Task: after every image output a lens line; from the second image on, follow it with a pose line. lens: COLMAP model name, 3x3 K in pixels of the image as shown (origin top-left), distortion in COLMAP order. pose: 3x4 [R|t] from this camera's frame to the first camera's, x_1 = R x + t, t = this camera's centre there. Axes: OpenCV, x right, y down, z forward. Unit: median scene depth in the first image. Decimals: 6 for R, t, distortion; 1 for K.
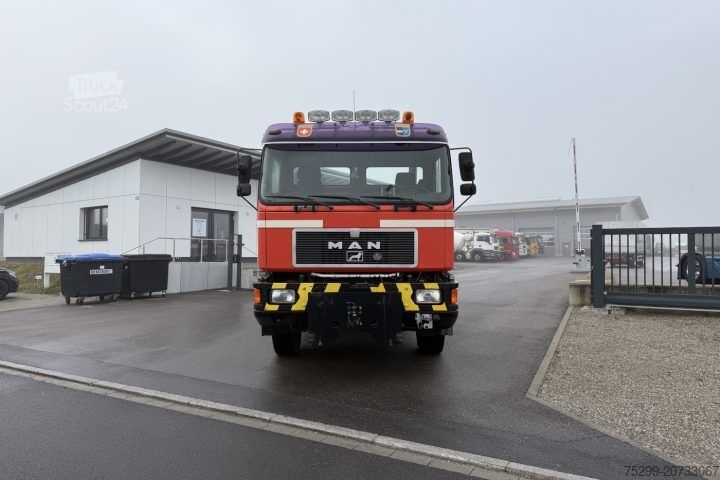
lens RADIAL K [[524.6, 0, 360.0], [0, 524.6, 240.0], [0, 0, 1]] dist [0.001347, -0.000317]
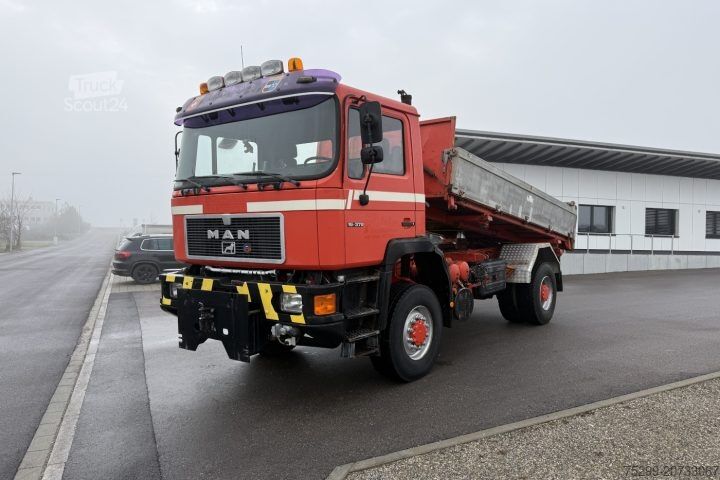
lens RADIAL K [[540.7, 0, 362.8], [0, 540.7, 247.9], [0, 0, 1]] dist [0.007254, -0.004042]
pose [[0.818548, 0.017941, -0.574158, 0.652233], [0.003021, 0.999364, 0.035534, 0.001807], [0.574430, -0.030821, 0.817973, 0.424864]]
